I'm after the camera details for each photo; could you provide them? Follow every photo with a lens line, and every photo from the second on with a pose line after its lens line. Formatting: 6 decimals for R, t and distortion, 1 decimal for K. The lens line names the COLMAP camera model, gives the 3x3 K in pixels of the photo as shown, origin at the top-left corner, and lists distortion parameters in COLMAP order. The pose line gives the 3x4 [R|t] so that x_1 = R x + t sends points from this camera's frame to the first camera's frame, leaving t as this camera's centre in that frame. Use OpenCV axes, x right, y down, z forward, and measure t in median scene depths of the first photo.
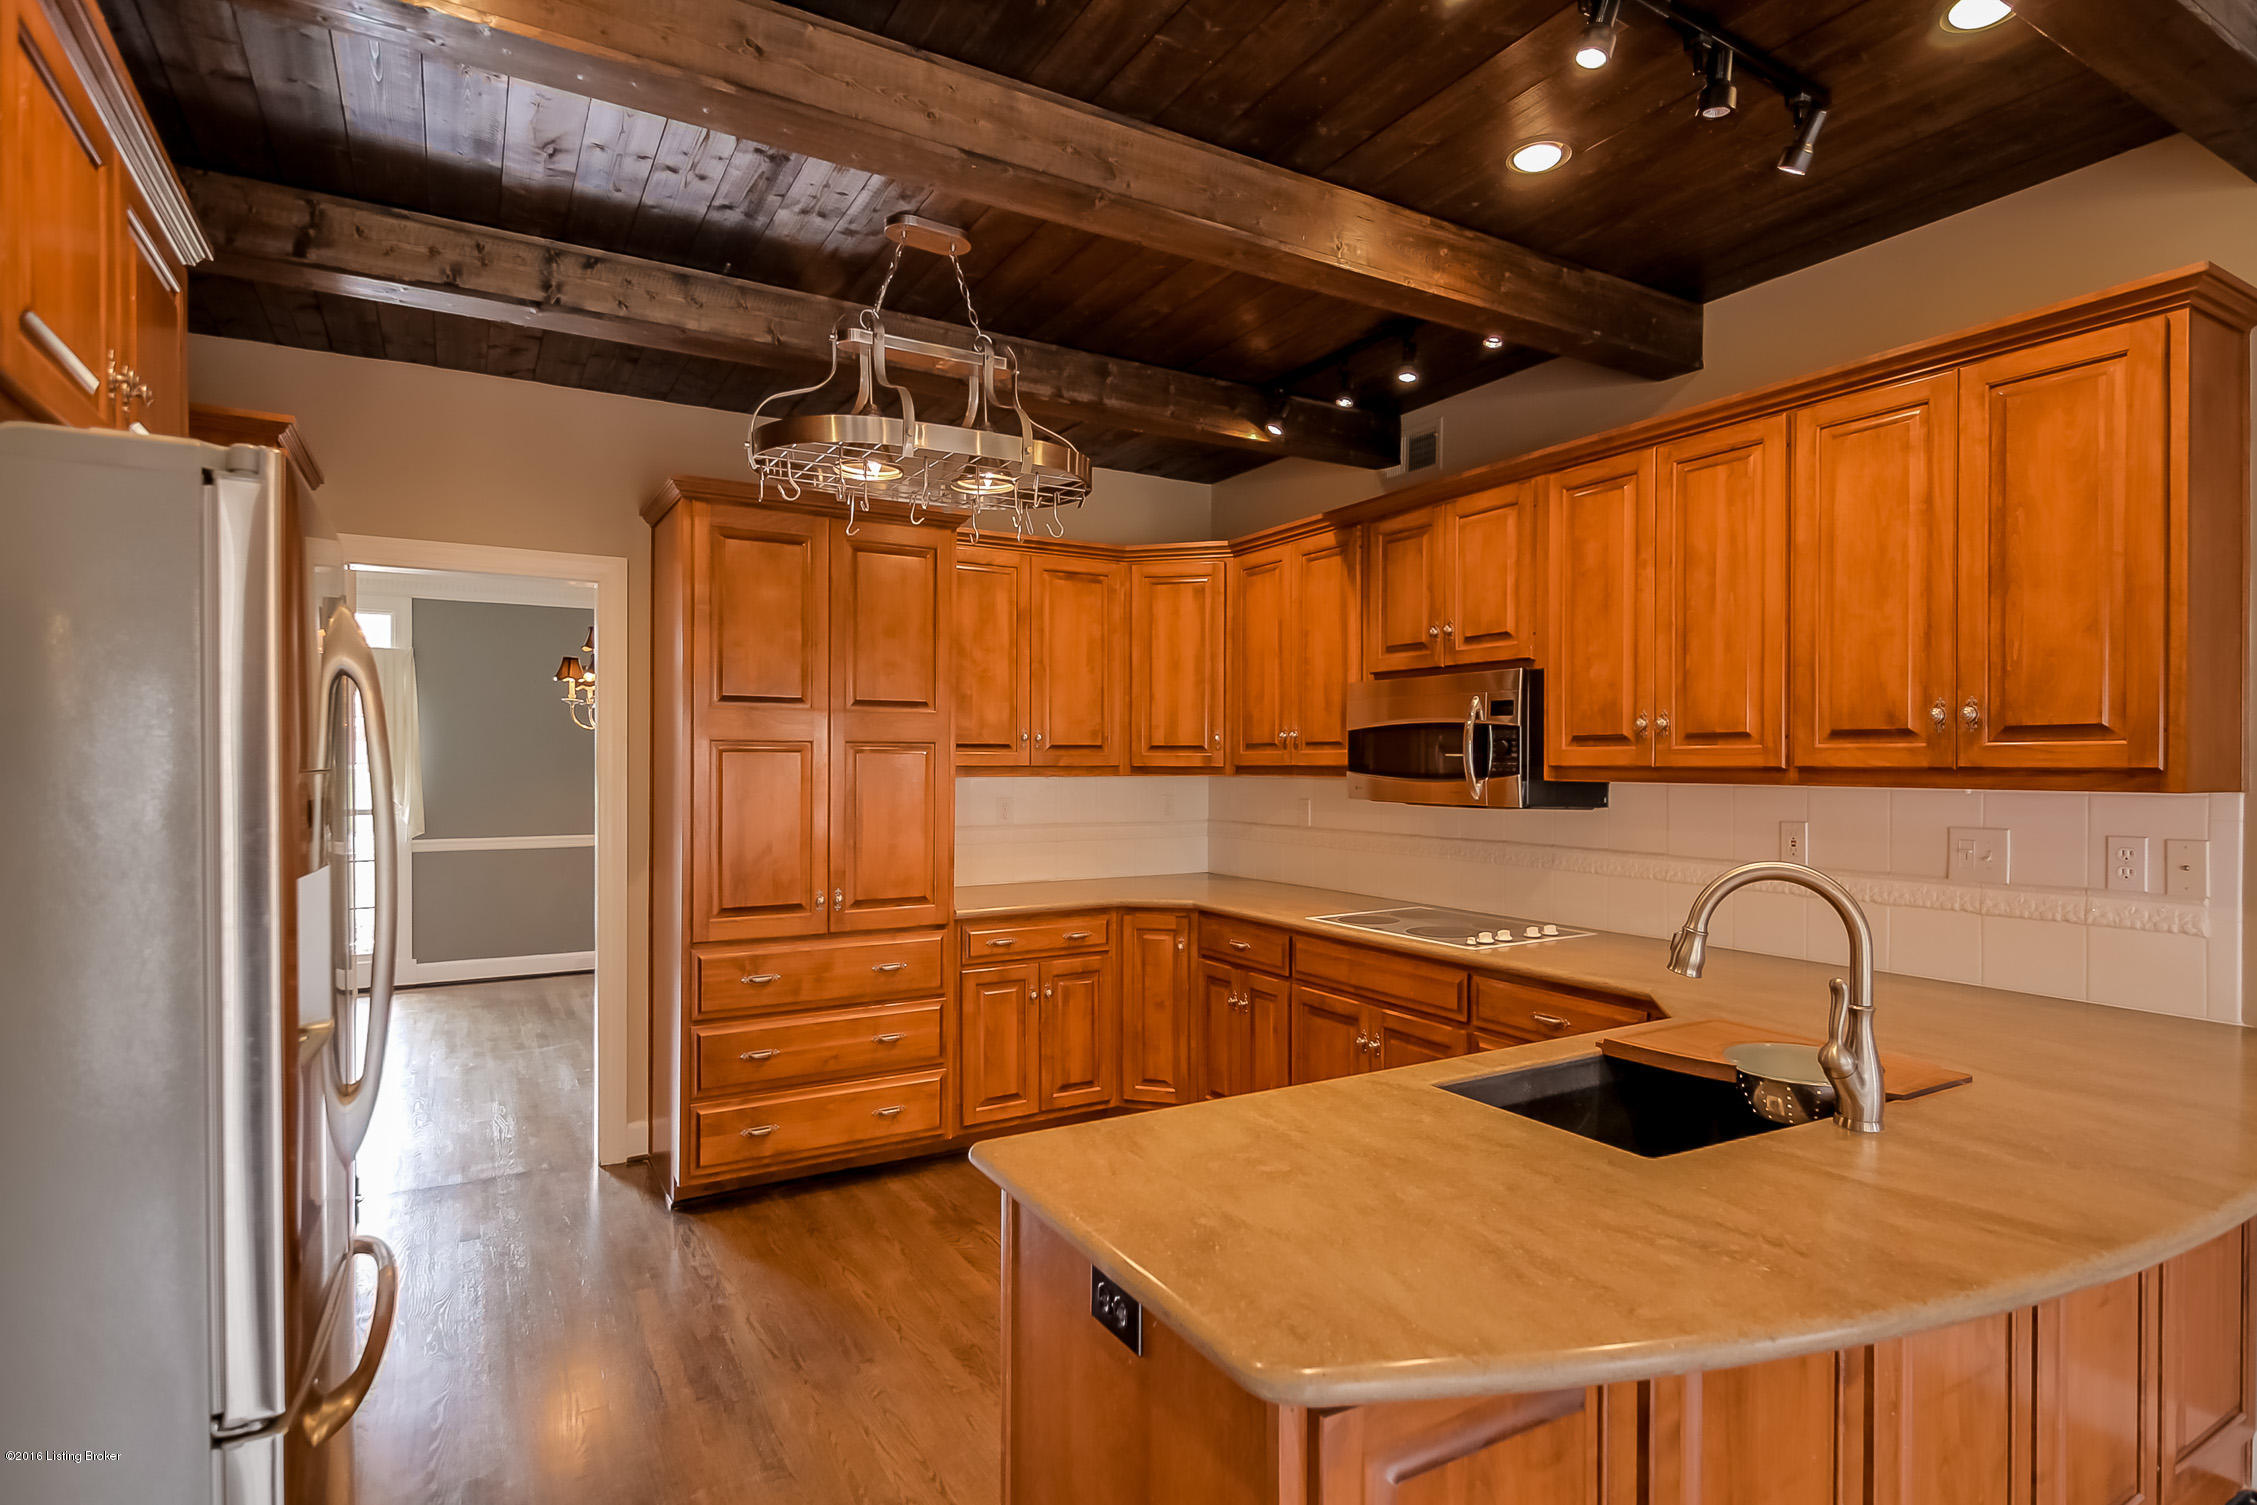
lens RADIAL K [[1156.8, 0, 1175.4], [0, 1156.8, 759.3], [0, 0, 1]] dist [0.013548, -0.007504]
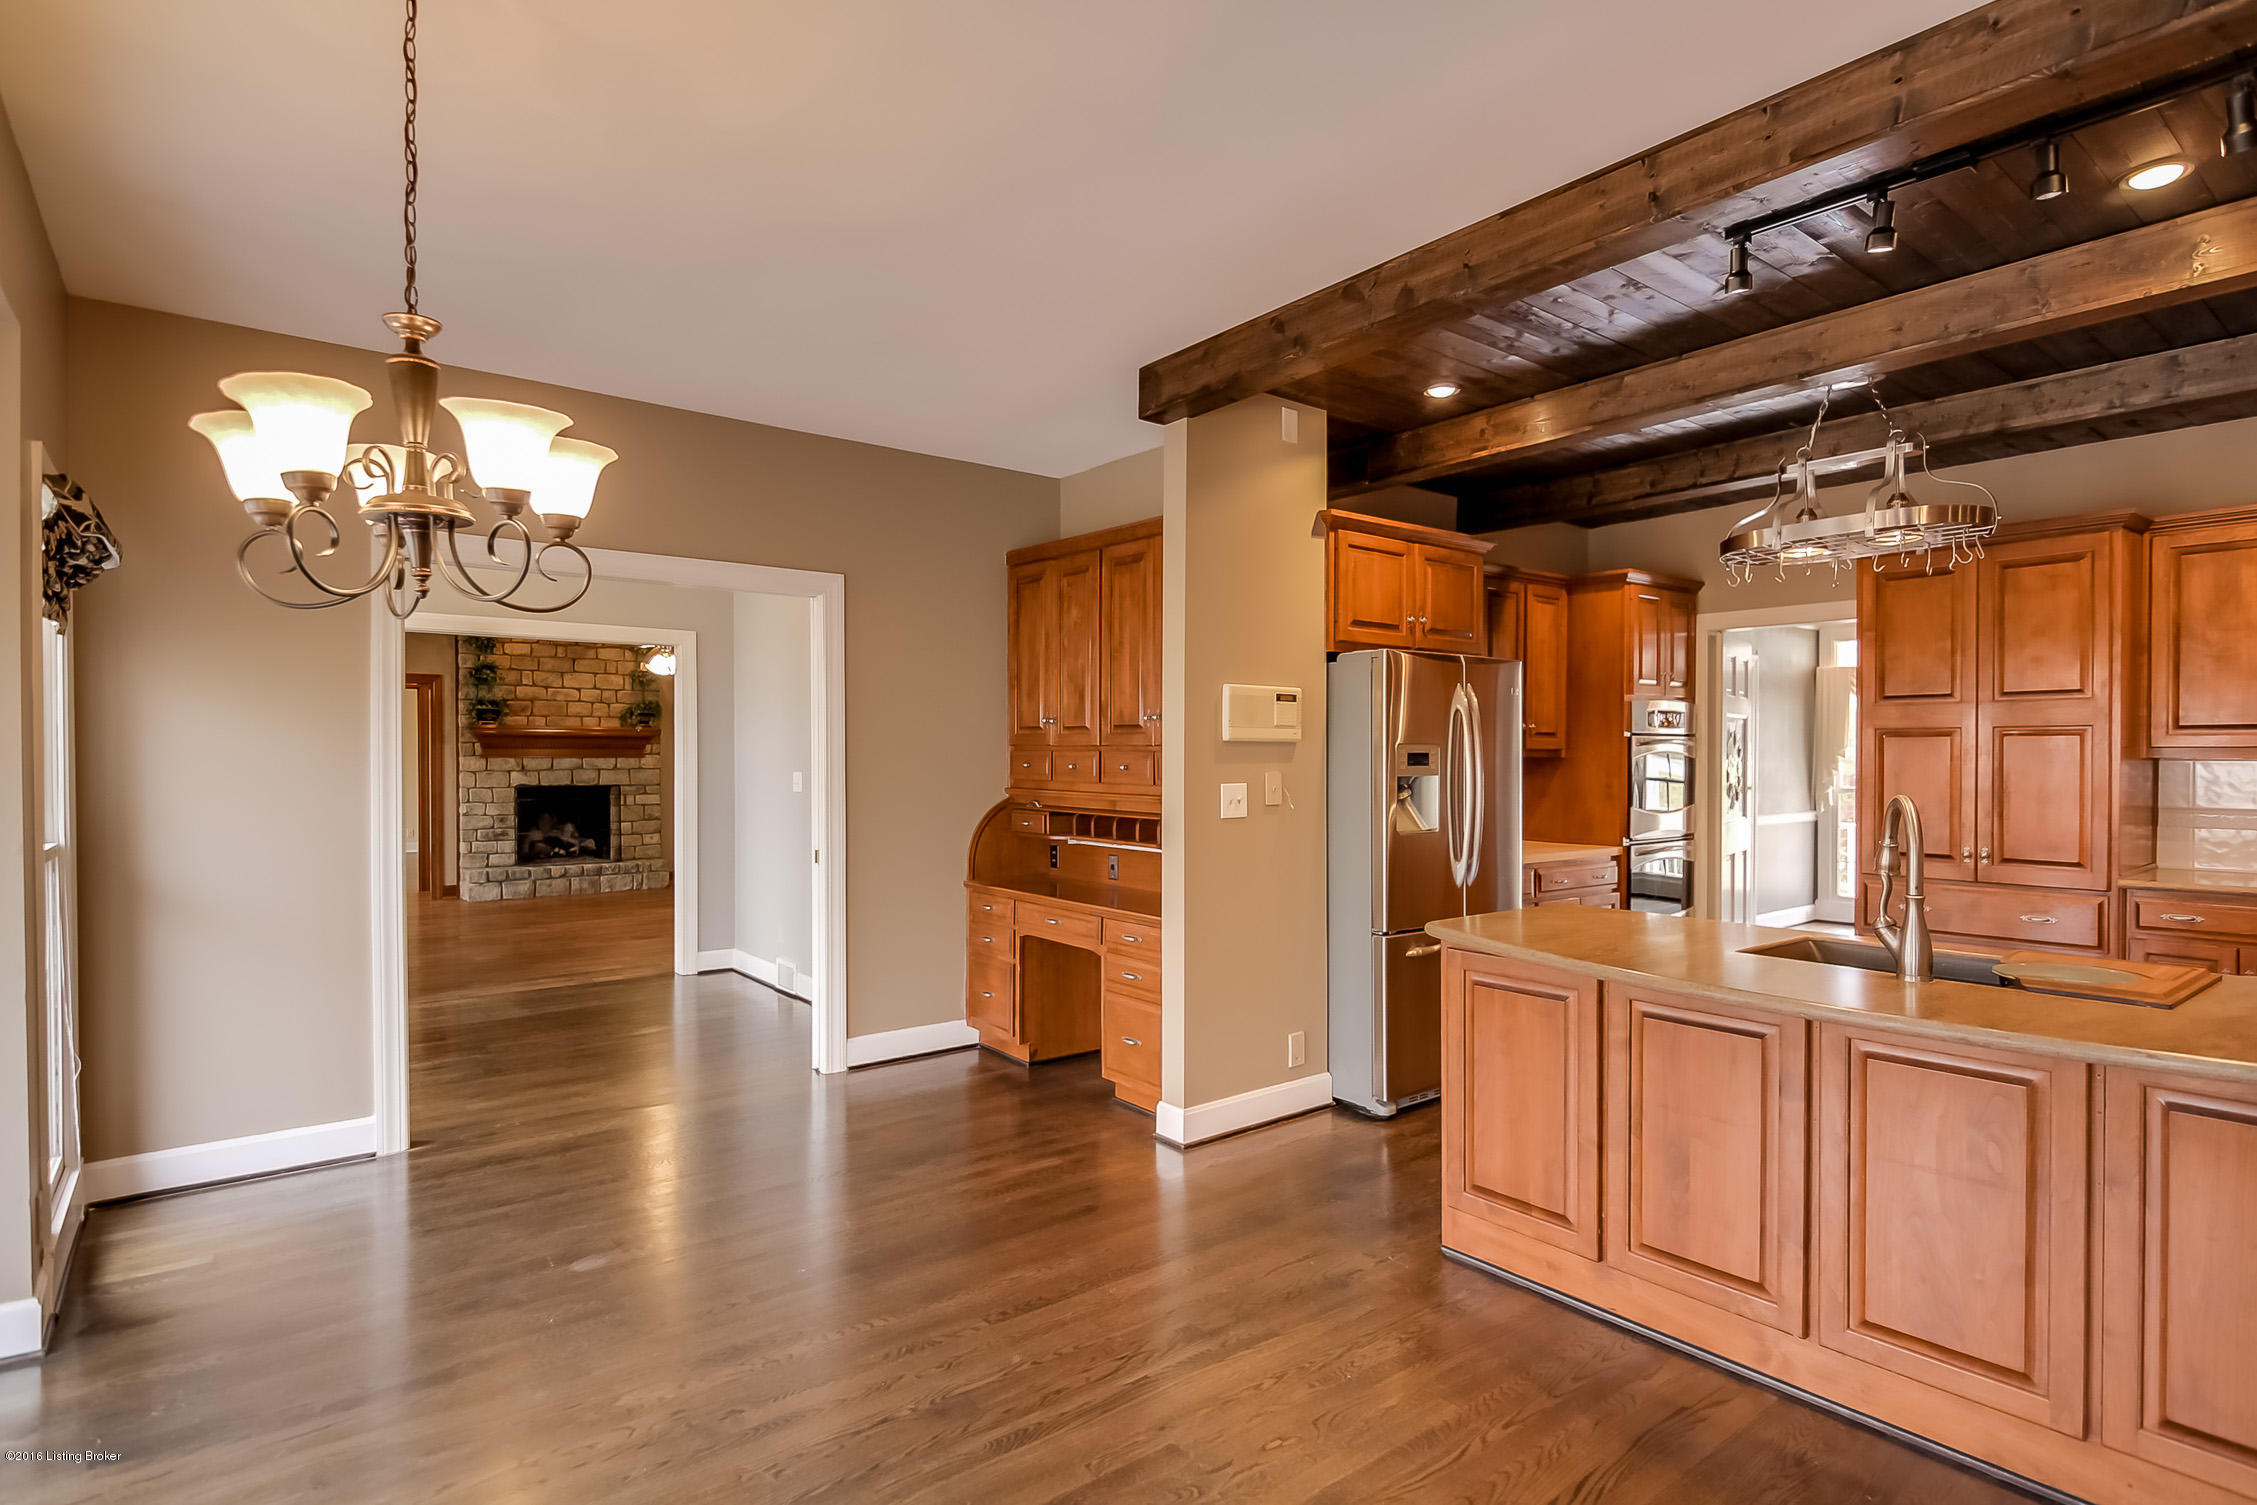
lens RADIAL K [[1156.8, 0, 1146.0], [0, 1156.8, 761.1], [0, 0, 1]] dist [0.013548, -0.007504]
pose [[0.137118, 0.000965, -0.990554, 0.812156], [0.002135, 0.999997, 0.001270, 0.017318], [0.990552, -0.002289, 0.137116, -0.057309]]
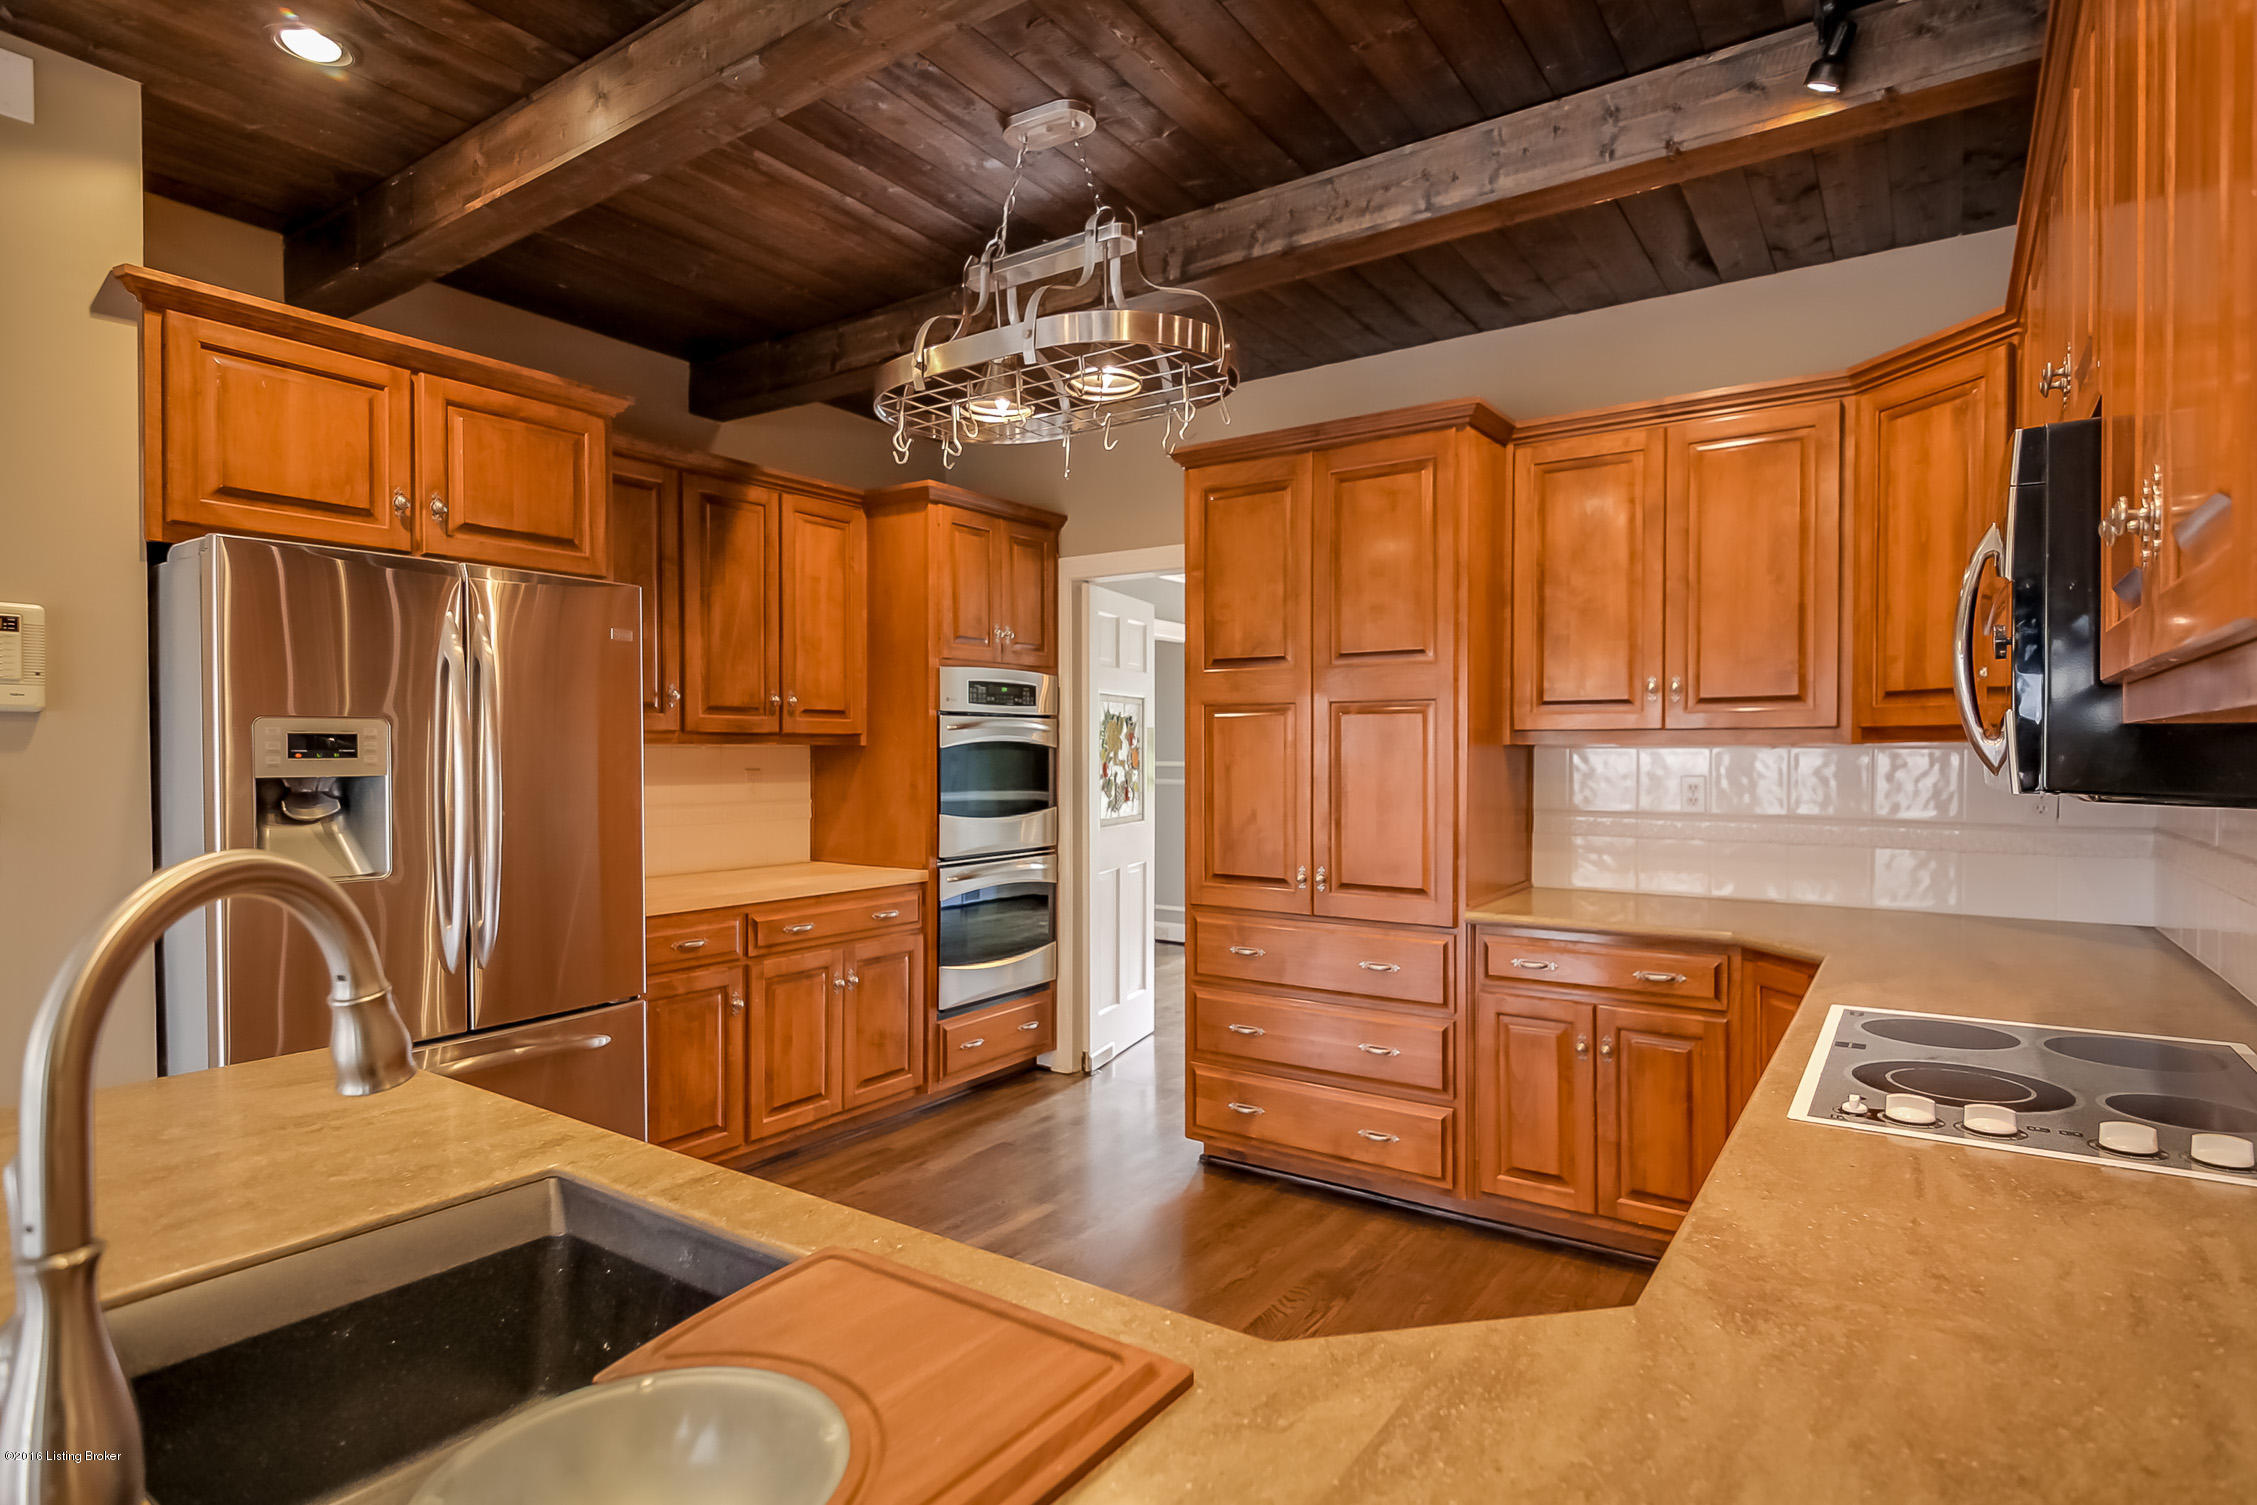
lens RADIAL K [[1156.8, 0, 1124.1], [0, 1156.8, 756.5], [0, 0, 1]] dist [0.013548, -0.007504]
pose [[0.404166, 0.002423, -0.914682, 0.461326], [0.003542, 0.999985, 0.004214, 0.022381], [0.914679, -0.004943, 0.404151, 0.499246]]
